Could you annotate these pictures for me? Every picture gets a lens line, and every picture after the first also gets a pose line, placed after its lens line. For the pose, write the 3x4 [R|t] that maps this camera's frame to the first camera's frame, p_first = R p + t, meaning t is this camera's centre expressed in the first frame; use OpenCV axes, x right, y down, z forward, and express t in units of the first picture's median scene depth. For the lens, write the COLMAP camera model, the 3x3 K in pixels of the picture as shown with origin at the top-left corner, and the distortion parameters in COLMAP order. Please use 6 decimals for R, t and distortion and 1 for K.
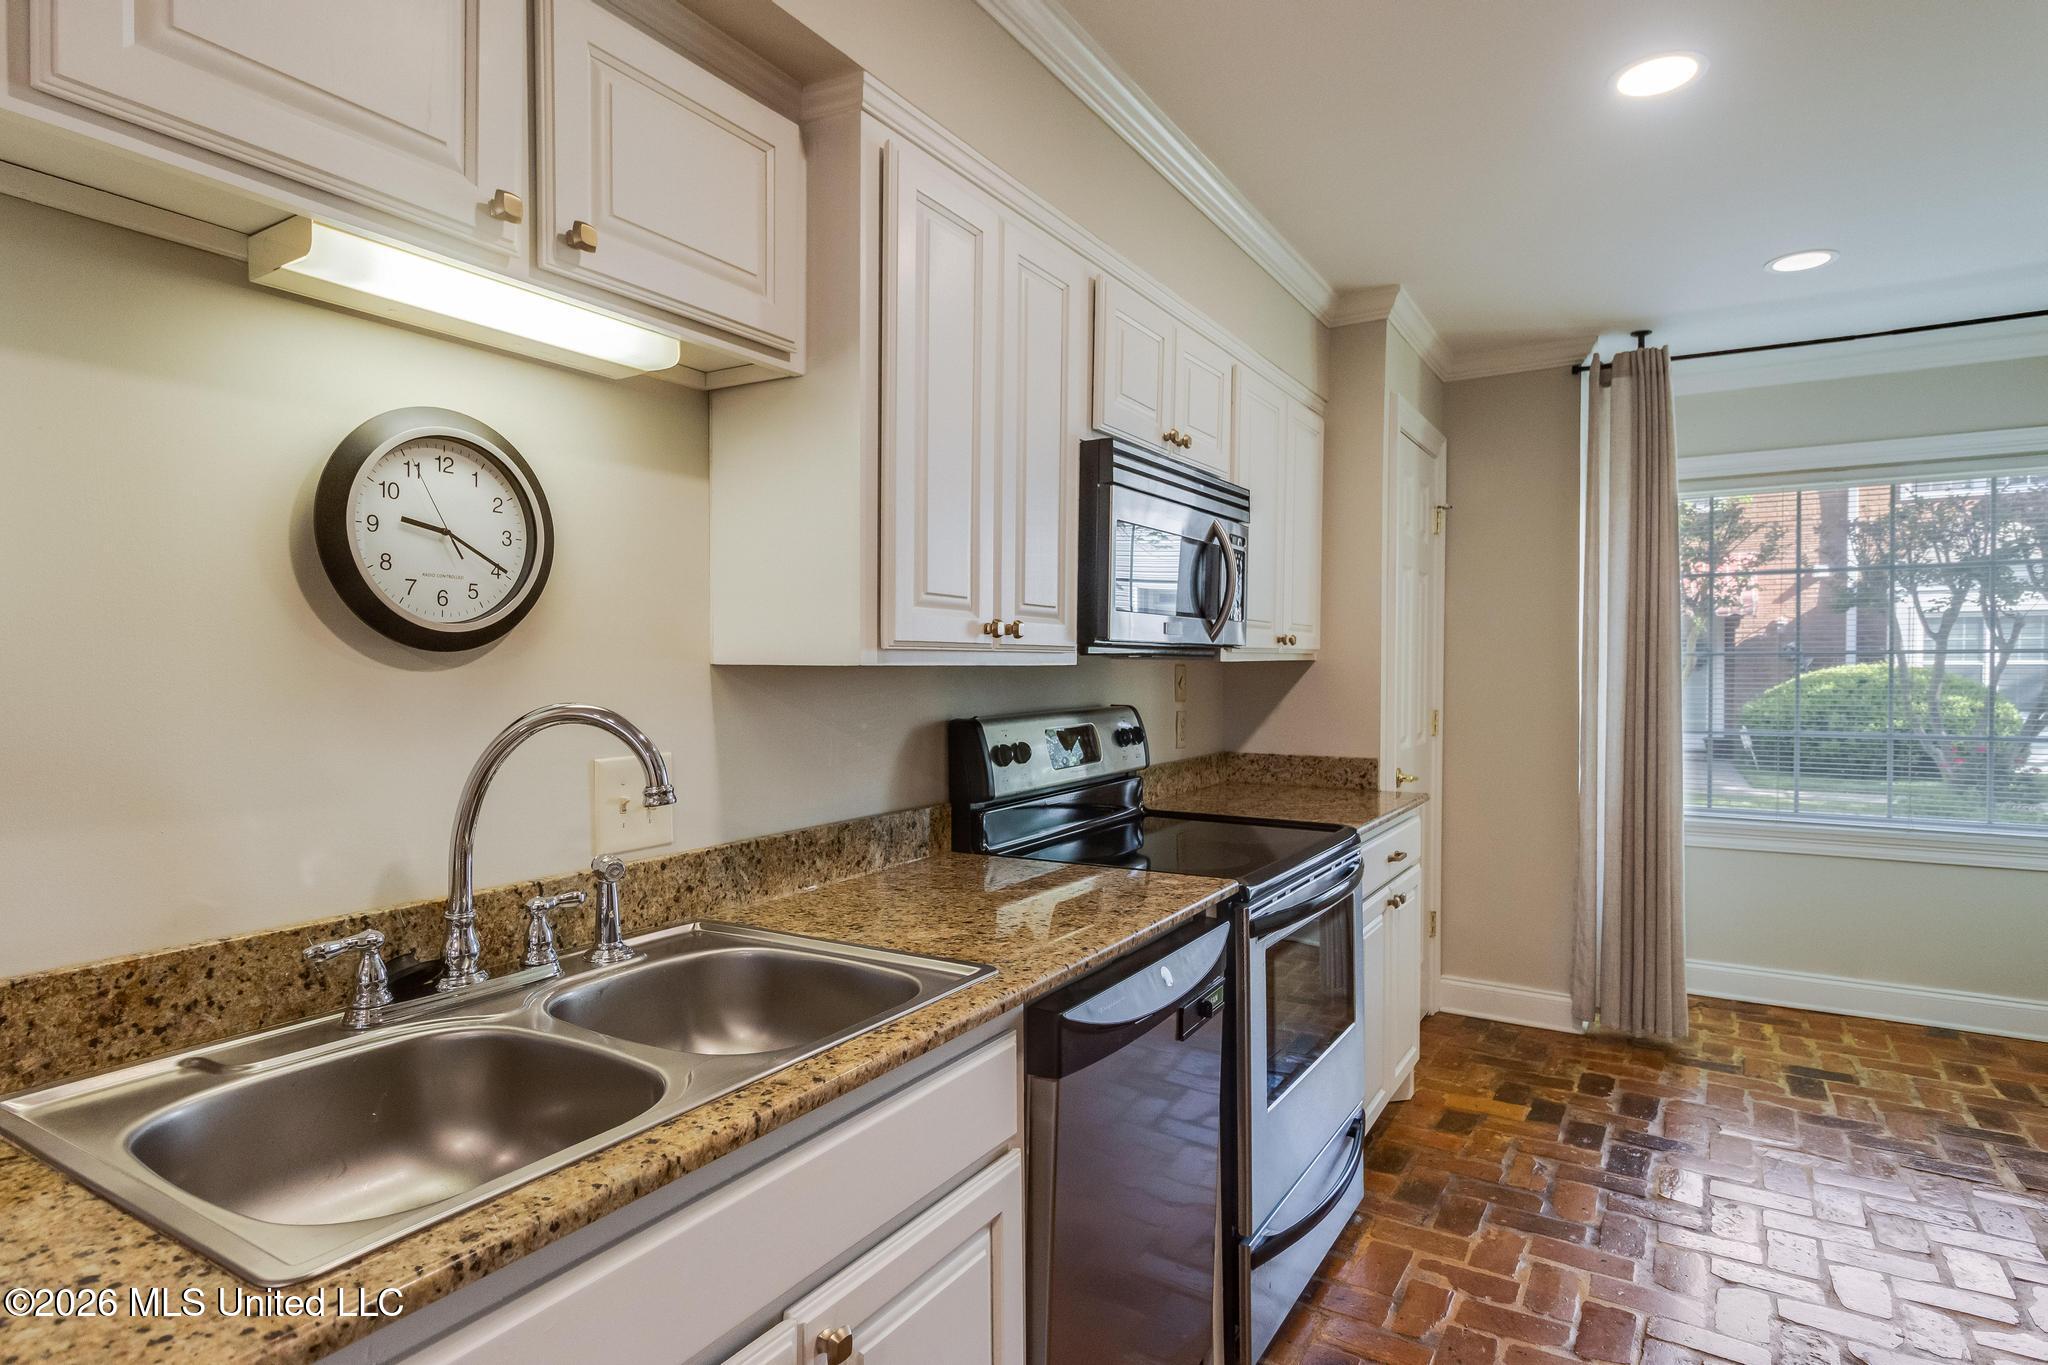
lens RADIAL K [[1086.3, 0, 1024.0], [0, 1086.3, 682.5], [0, 0, 1]] dist [0.000498, -0.000181]
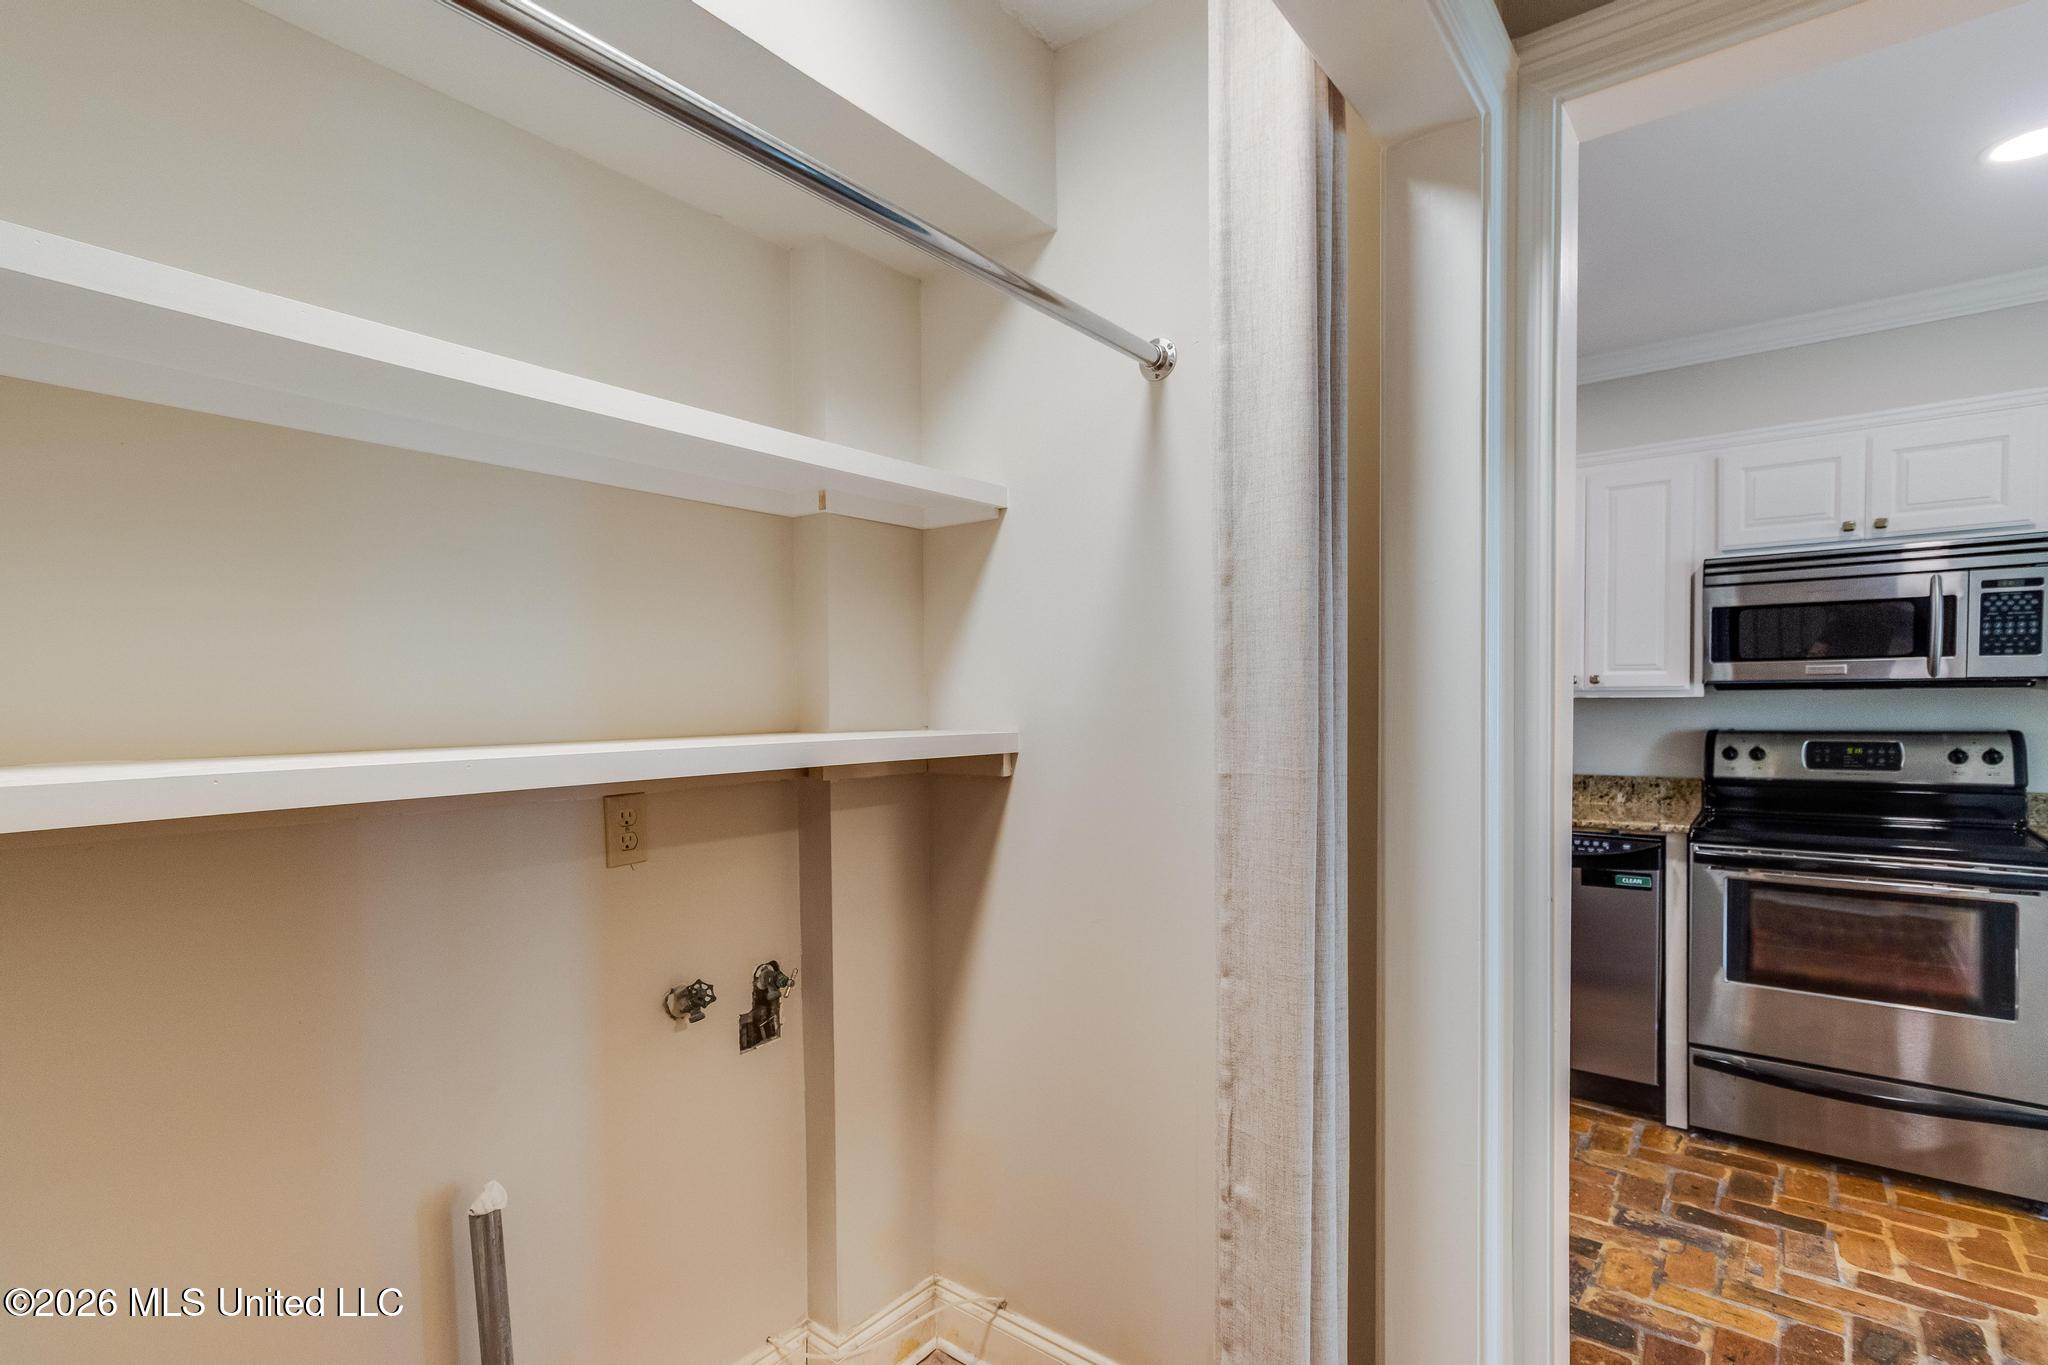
lens RADIAL K [[1002.0, 0, 1019.1], [0, 1002.0, 694.4], [0, 0, 1]] dist [0.002182, 0.000039]
pose [[-0.109930, -0.005949, -0.993922, 1.657562], [-0.008235, 0.999953, -0.005074, -0.002037], [0.993905, 0.007627, -0.109974, 0.134270]]
